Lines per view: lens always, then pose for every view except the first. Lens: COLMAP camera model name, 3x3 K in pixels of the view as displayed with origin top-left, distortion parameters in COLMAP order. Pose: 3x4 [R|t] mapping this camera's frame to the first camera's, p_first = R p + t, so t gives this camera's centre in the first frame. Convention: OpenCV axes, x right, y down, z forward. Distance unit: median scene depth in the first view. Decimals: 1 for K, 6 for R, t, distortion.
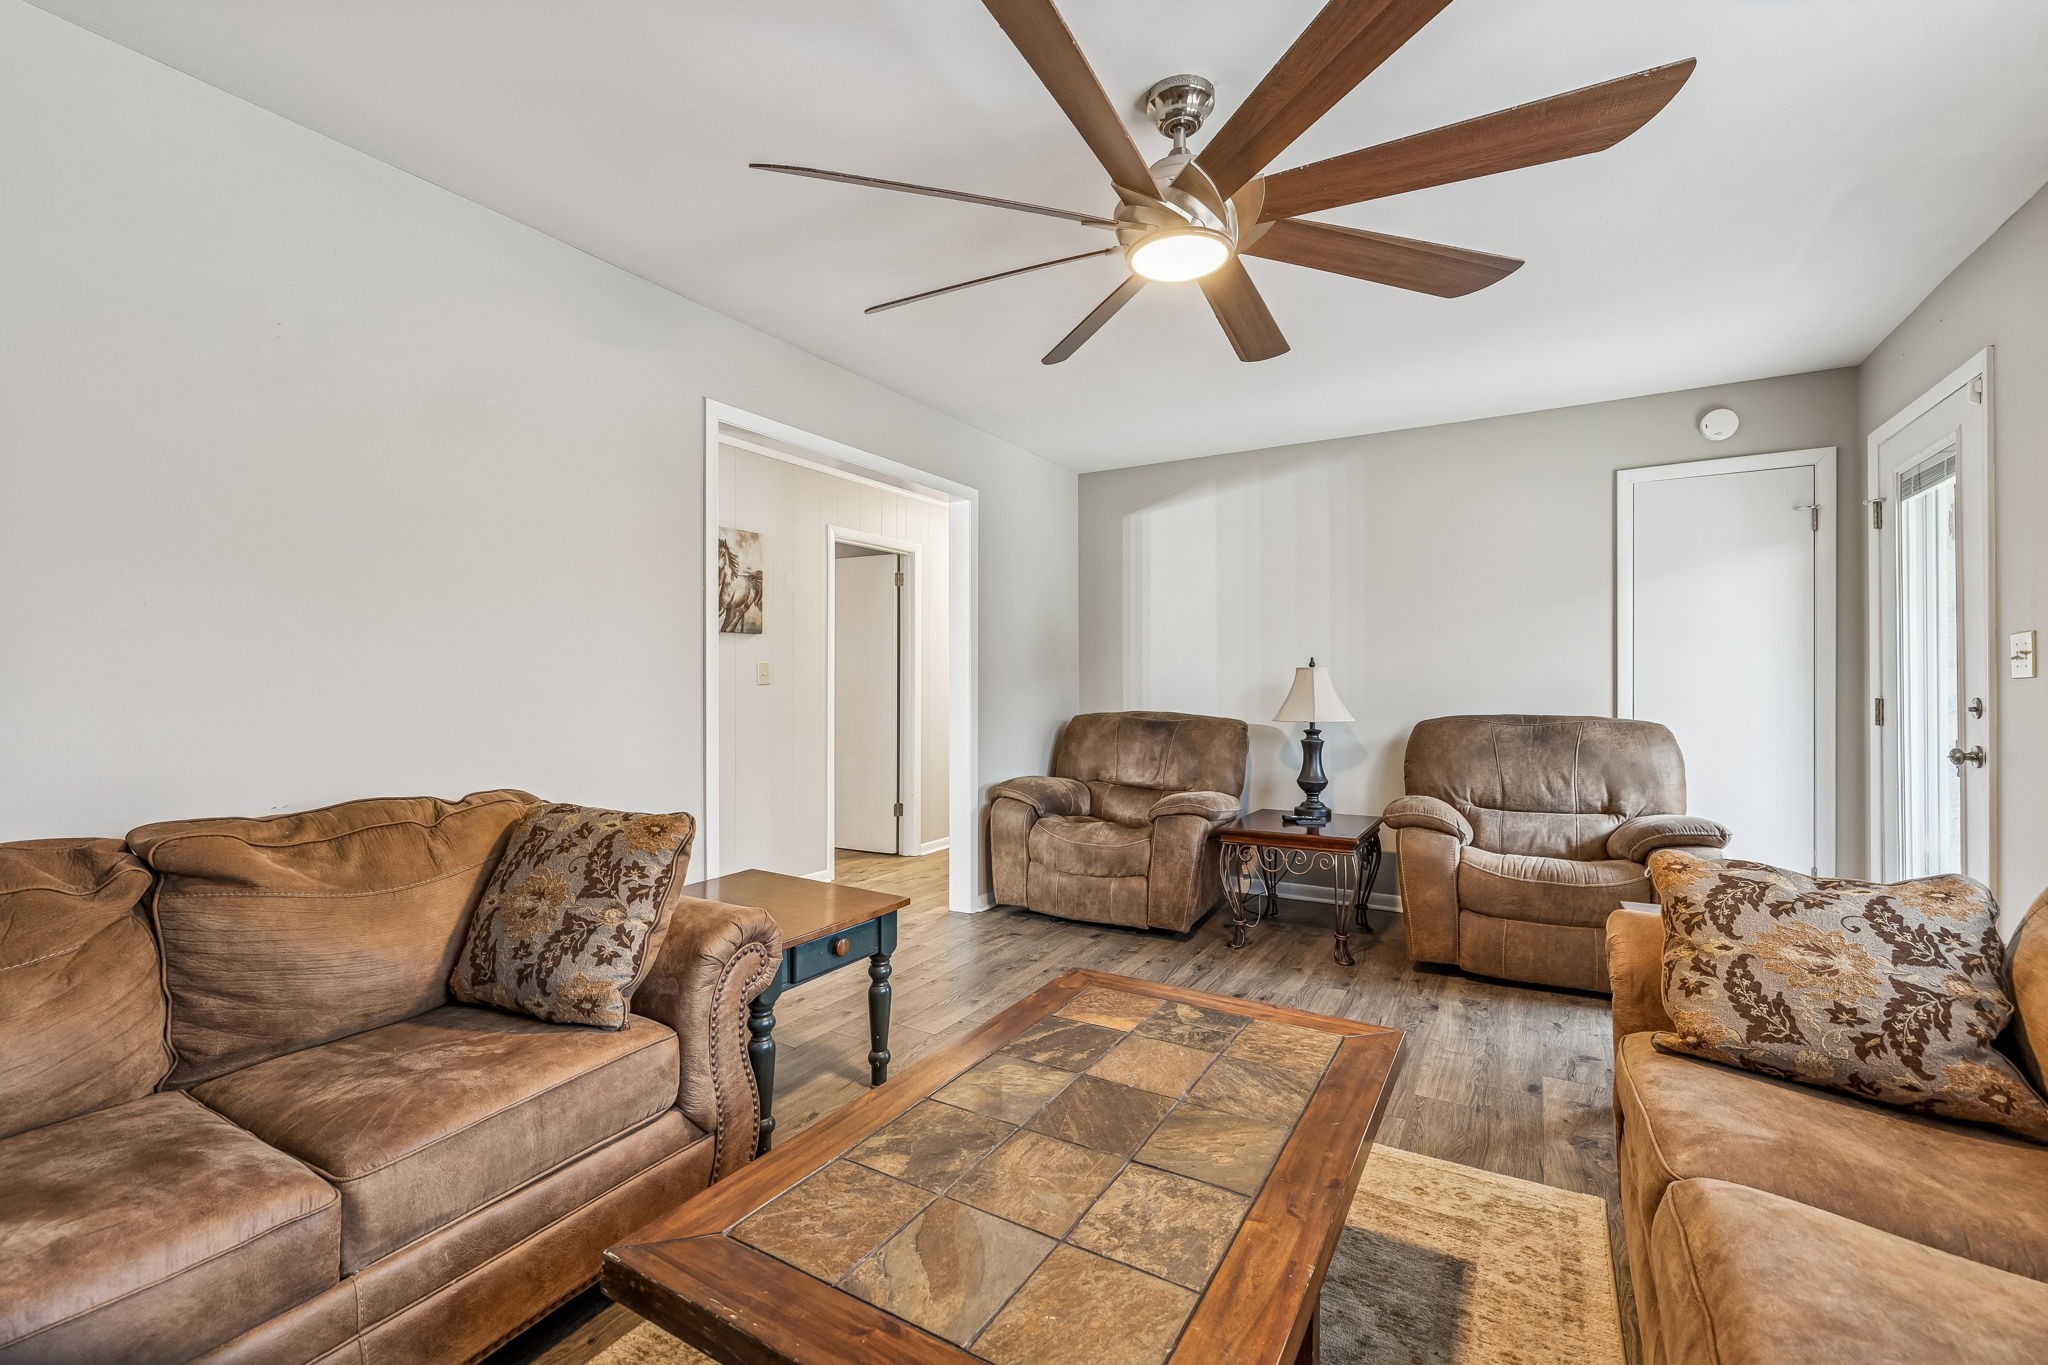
lens RADIAL K [[865.6, 0, 1018.8], [0, 865.6, 683.3], [0, 0, 1]] dist [-0.002892, 0.000079]
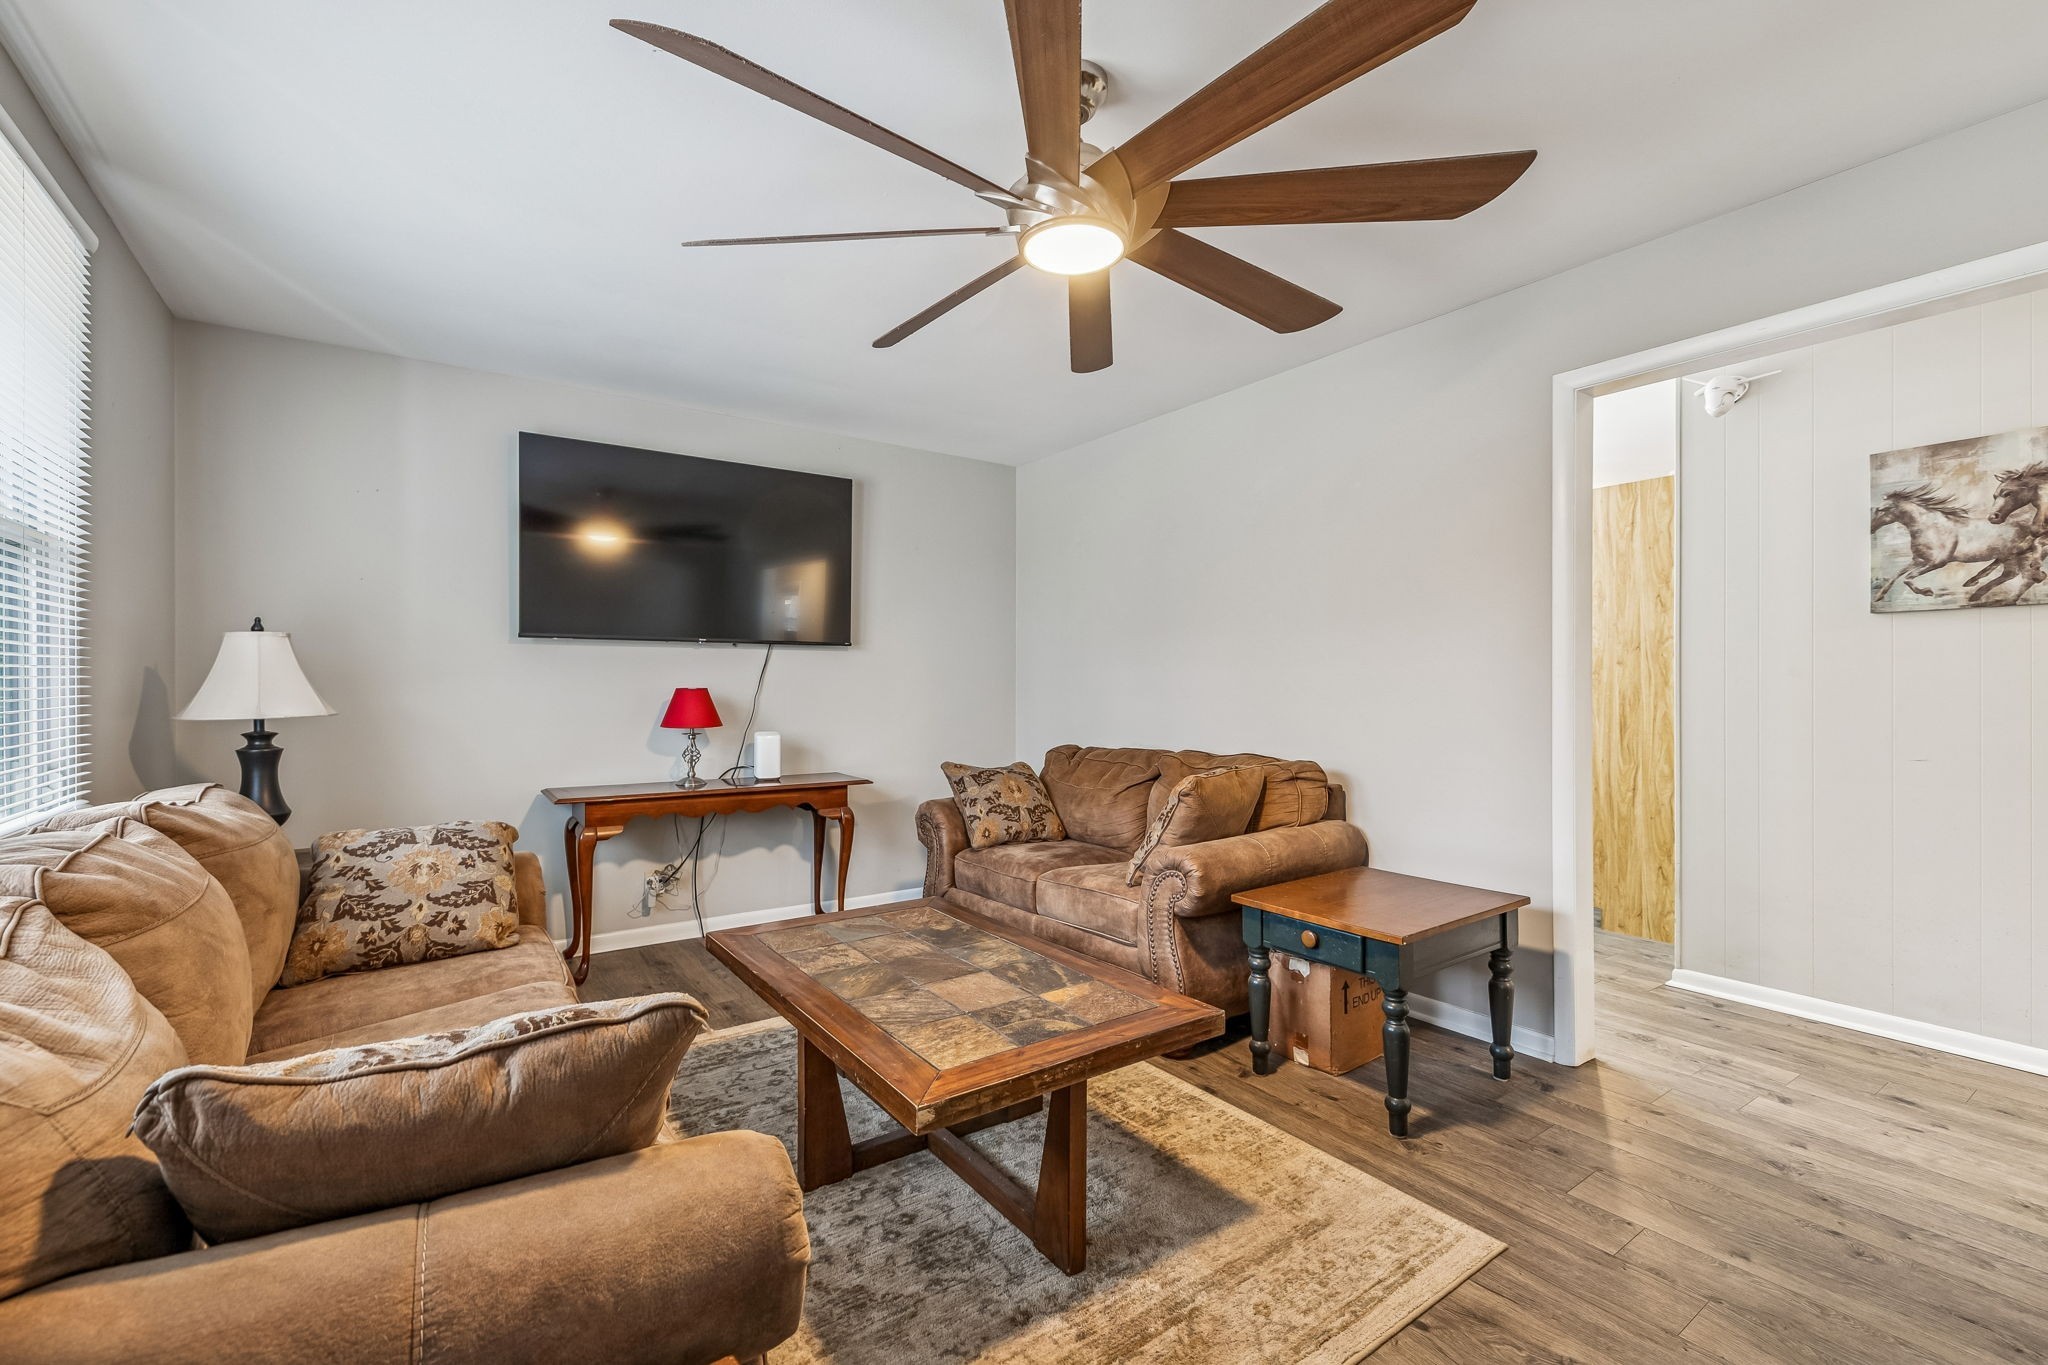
lens RADIAL K [[873.7, 0, 1015.3], [0, 873.7, 694.0], [0, 0, 1]] dist [0.000219, 0.000164]
pose [[-0.413179, 0.006538, -0.910626, 0.637718], [-0.000904, 0.999971, 0.007589, -0.000738], [0.910649, 0.003959, -0.413161, 0.780631]]
